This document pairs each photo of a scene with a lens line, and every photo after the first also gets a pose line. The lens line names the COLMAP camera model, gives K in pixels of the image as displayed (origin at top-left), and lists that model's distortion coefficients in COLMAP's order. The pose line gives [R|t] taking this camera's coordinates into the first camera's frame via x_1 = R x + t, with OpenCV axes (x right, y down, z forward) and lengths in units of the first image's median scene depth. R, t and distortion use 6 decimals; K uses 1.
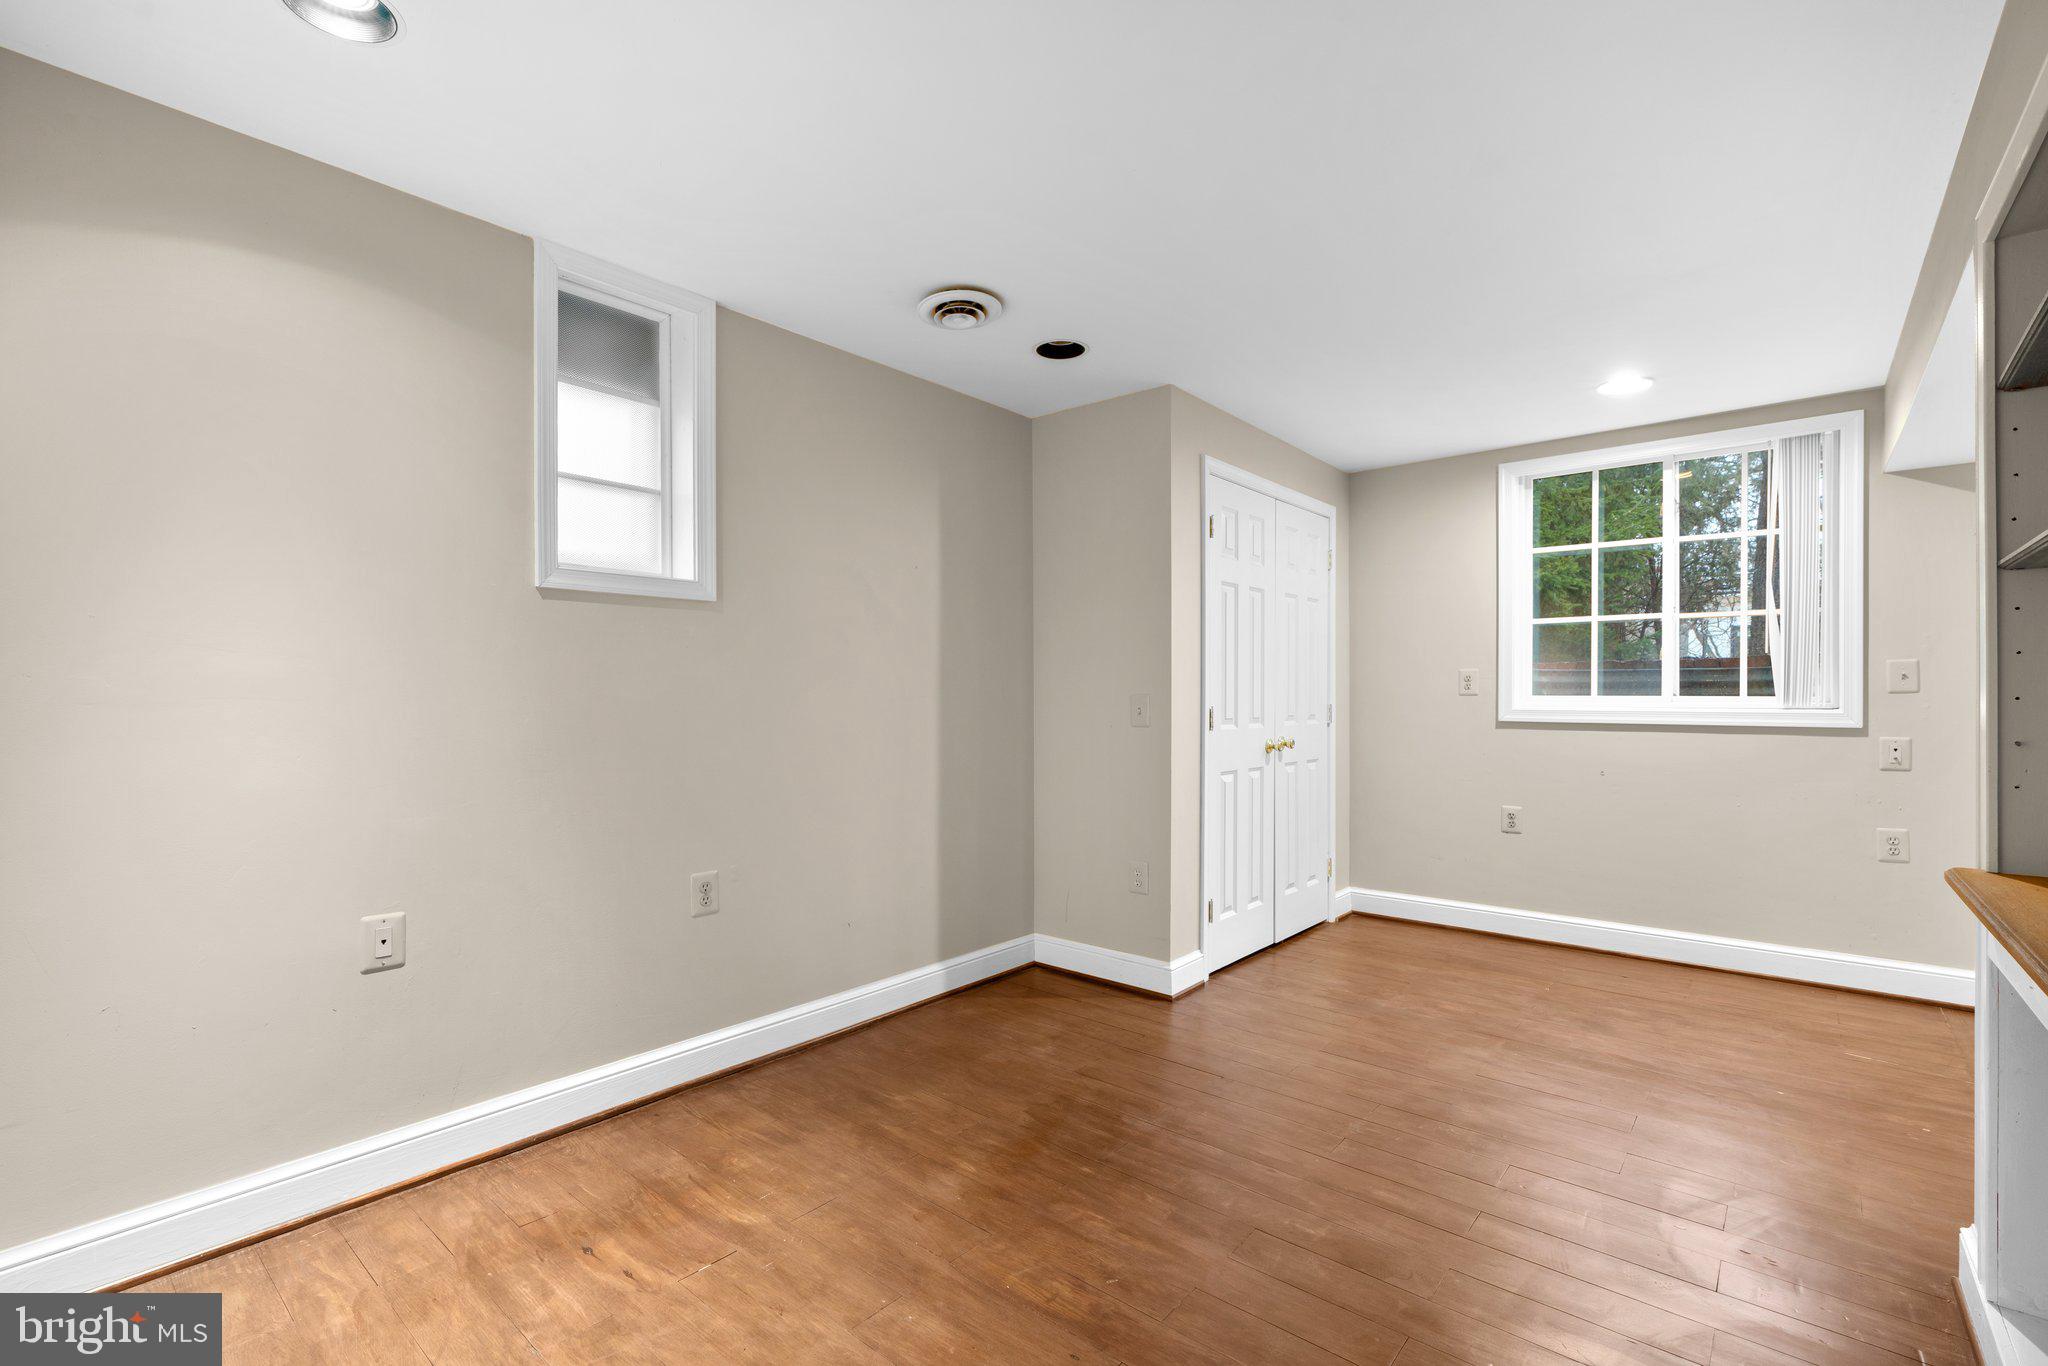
lens RADIAL K [[919.7, 0, 1013.6], [0, 919.7, 692.5], [0, 0, 1]] dist [-0.008946, 0.002722]
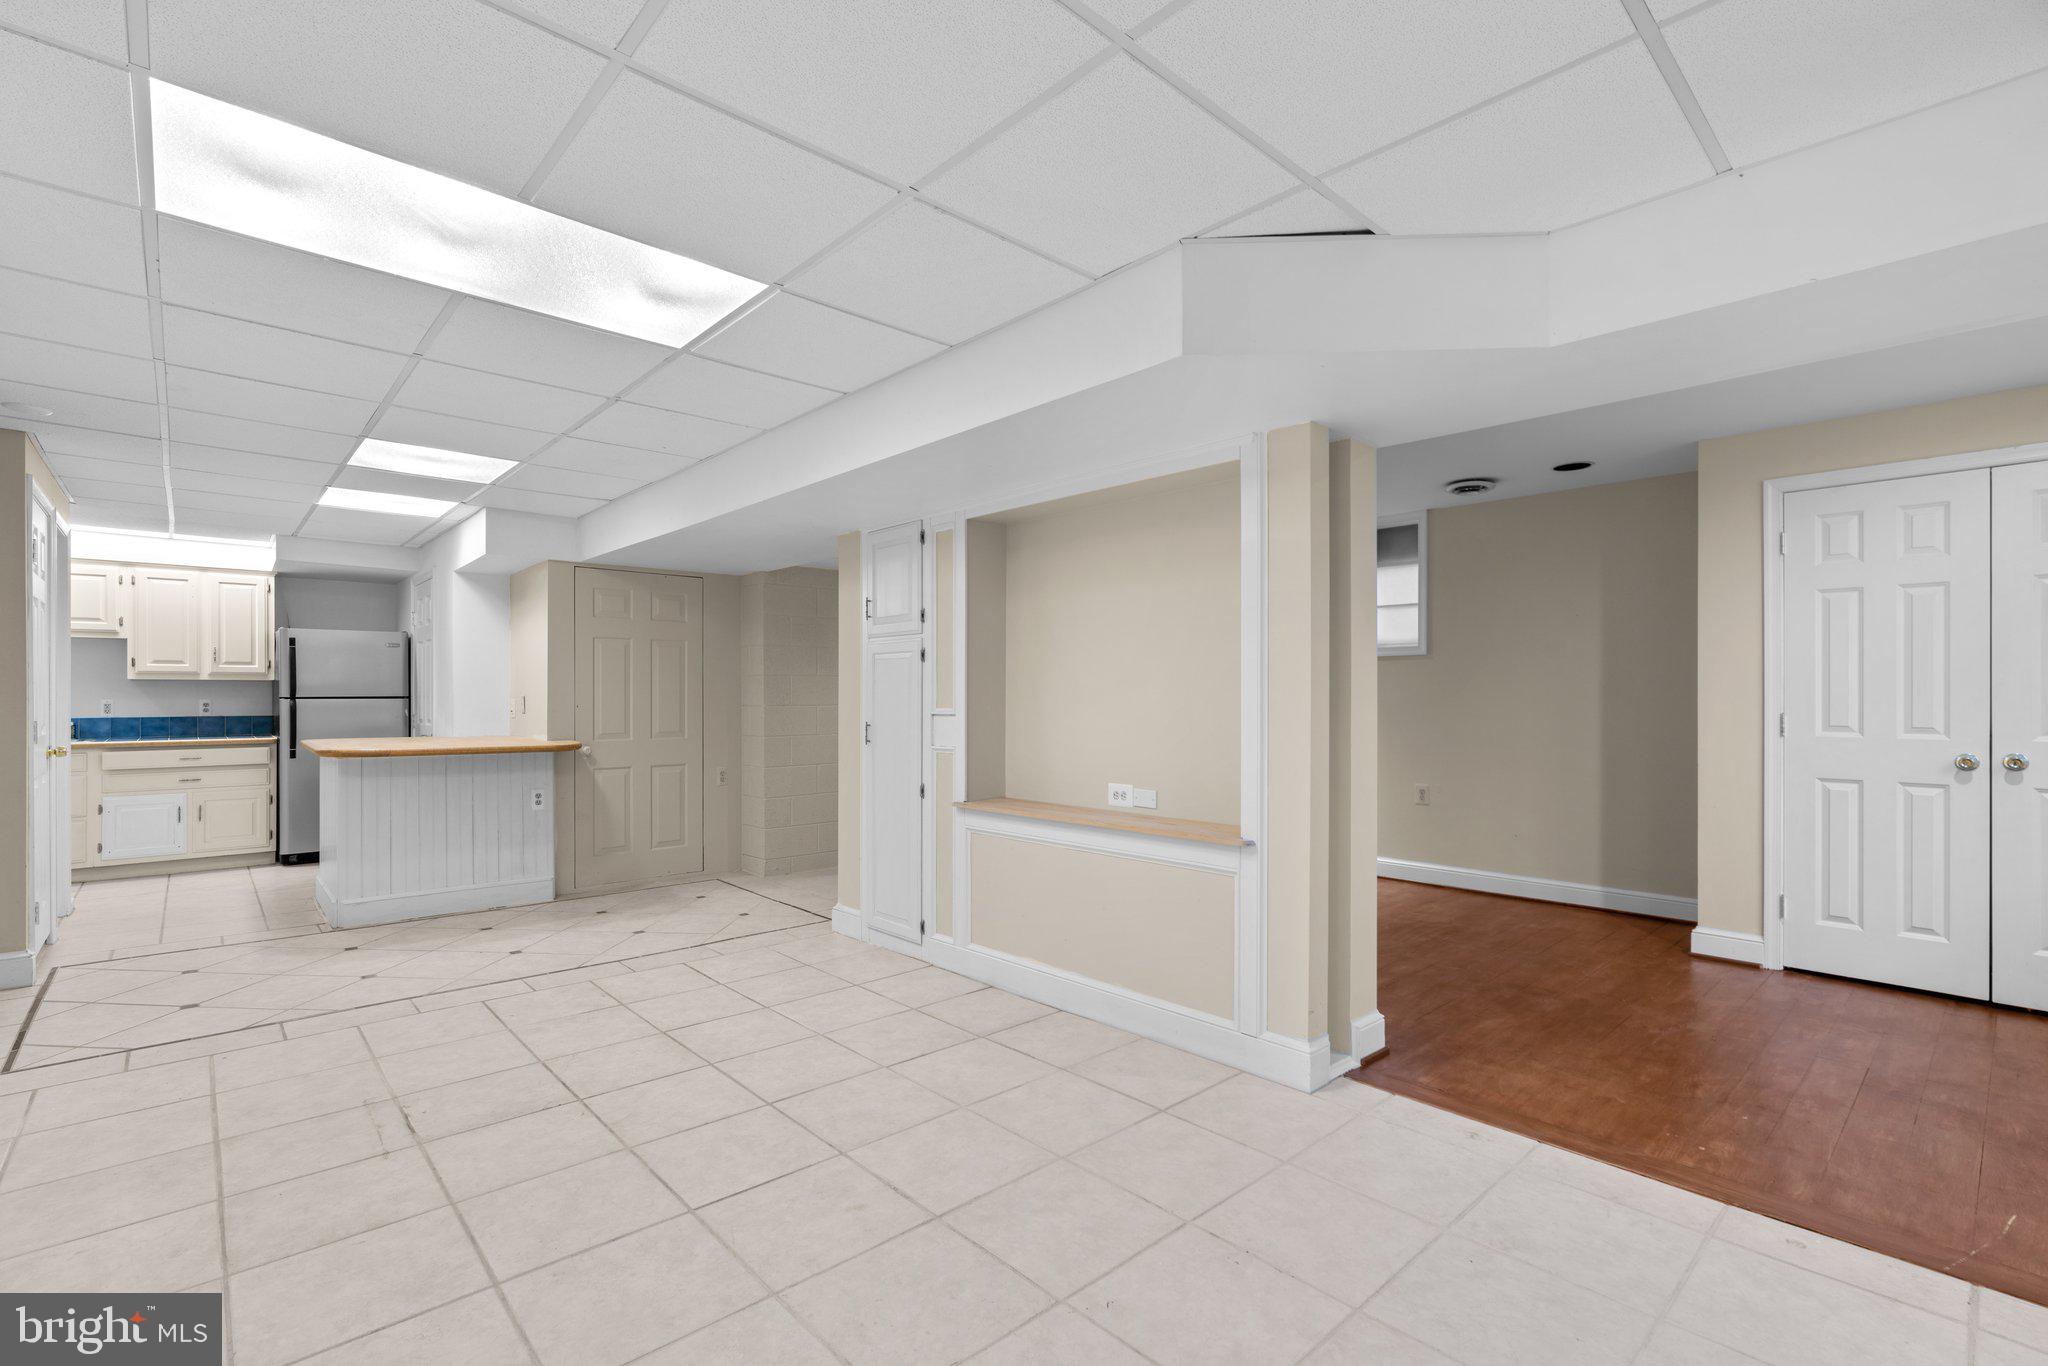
lens RADIAL K [[919.7, 0, 1018.4], [0, 919.7, 688.3], [0, 0, 1]] dist [-0.008946, 0.002722]
pose [[-0.133146, -0.006977, -0.991072, 1.381470], [0.003179, 0.999967, -0.007467, -0.007772], [0.991091, -0.004145, -0.133119, 0.271558]]
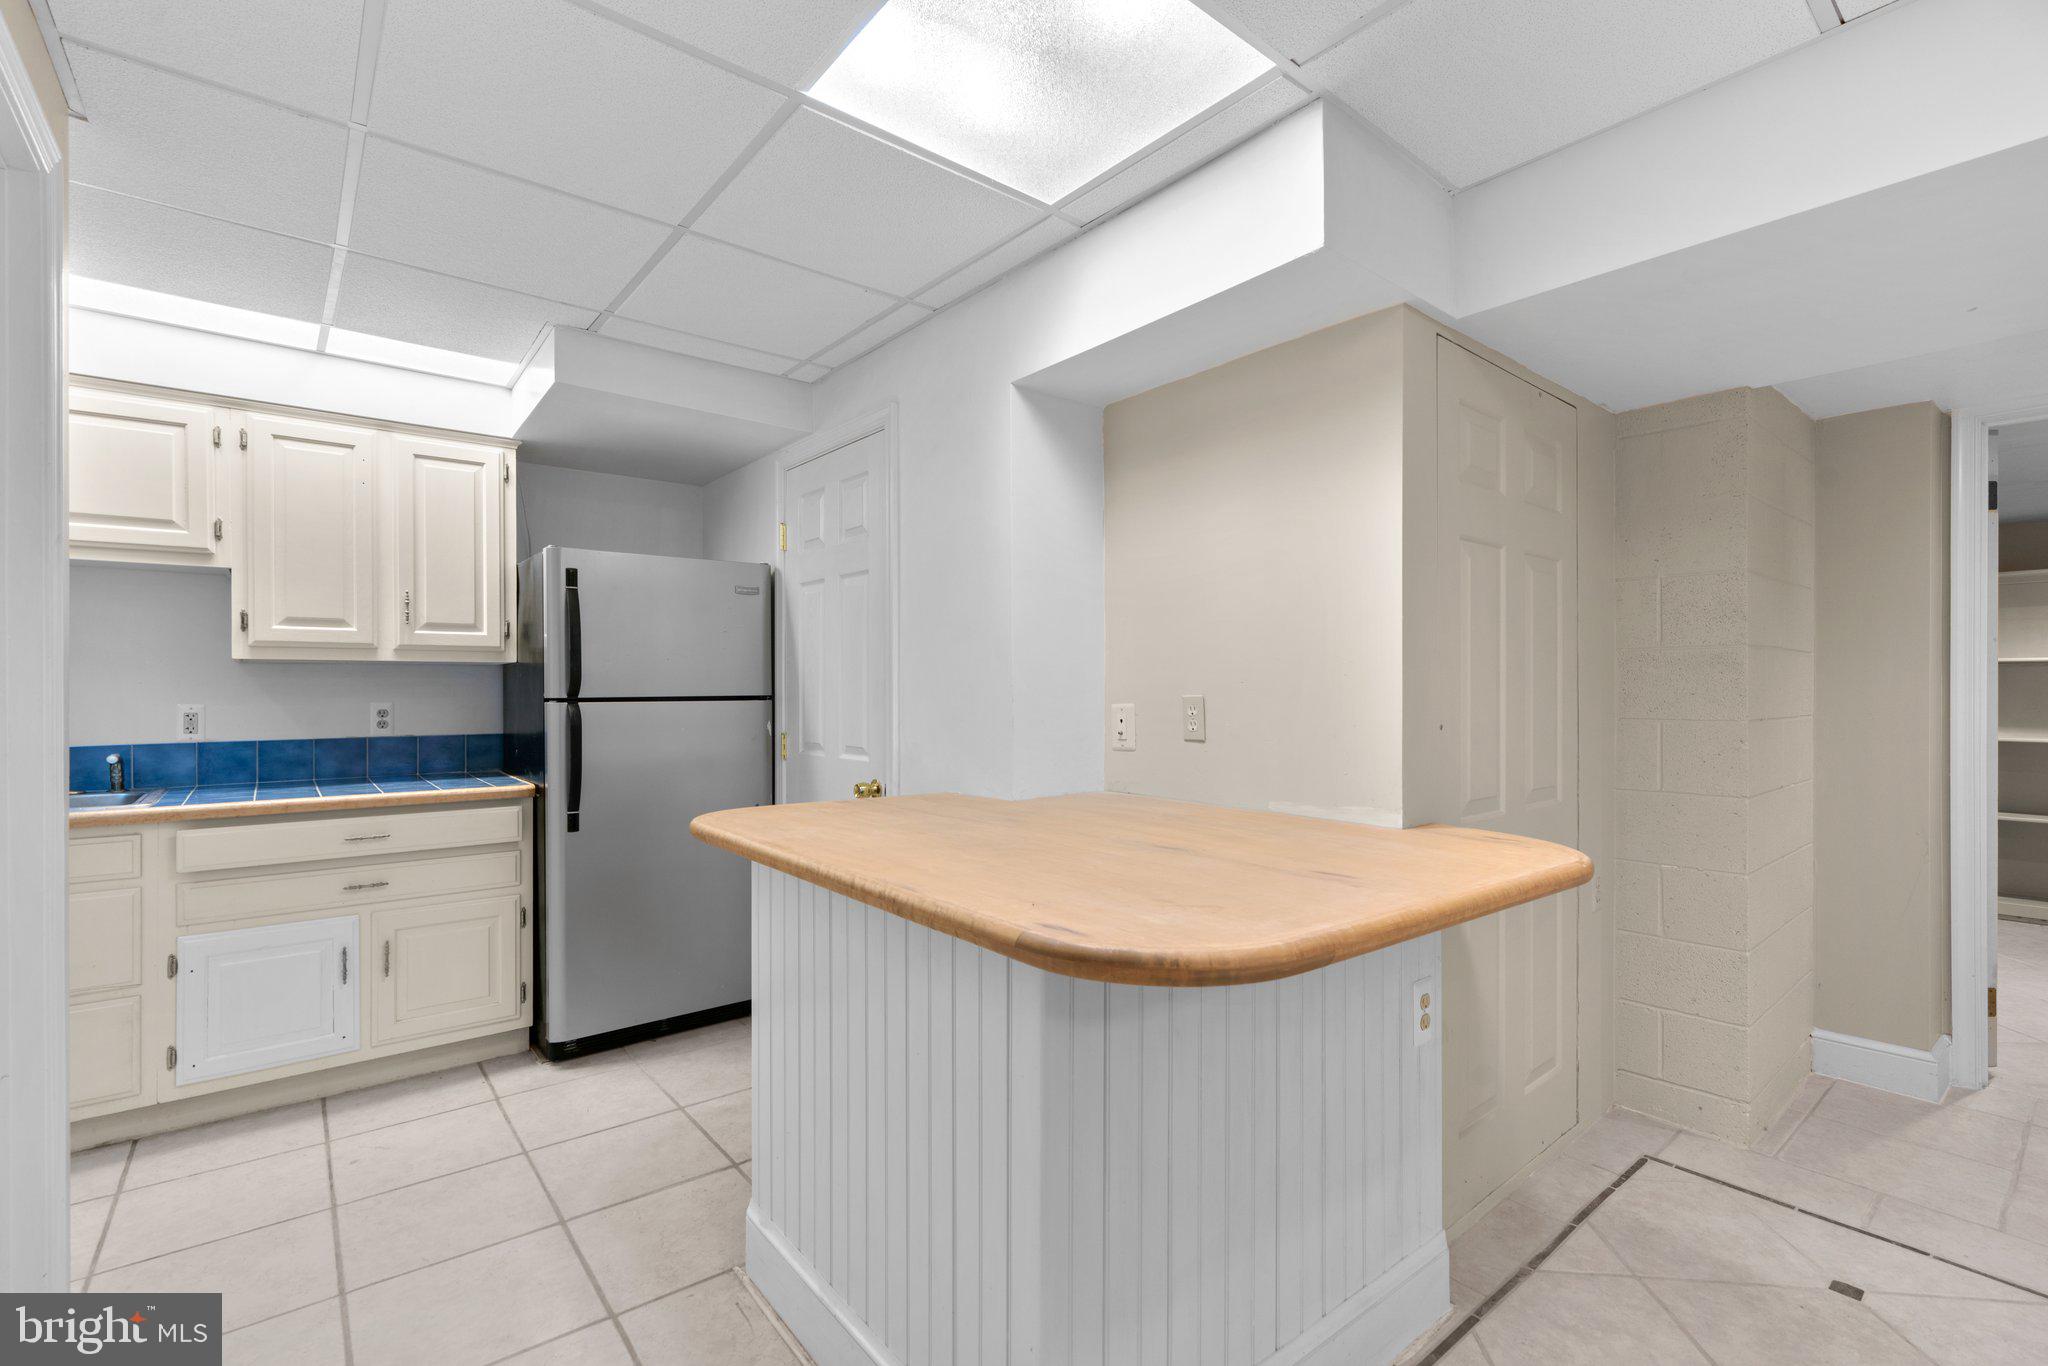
lens RADIAL K [[919.7, 0, 1011.1], [0, 919.7, 682.8], [0, 0, 1]] dist [-0.008946, 0.002722]
pose [[-0.195779, -0.006856, -0.980624, 0.553871], [0.005284, 0.999954, -0.008046, -0.013055], [0.980634, -0.006757, -0.195734, -0.790461]]
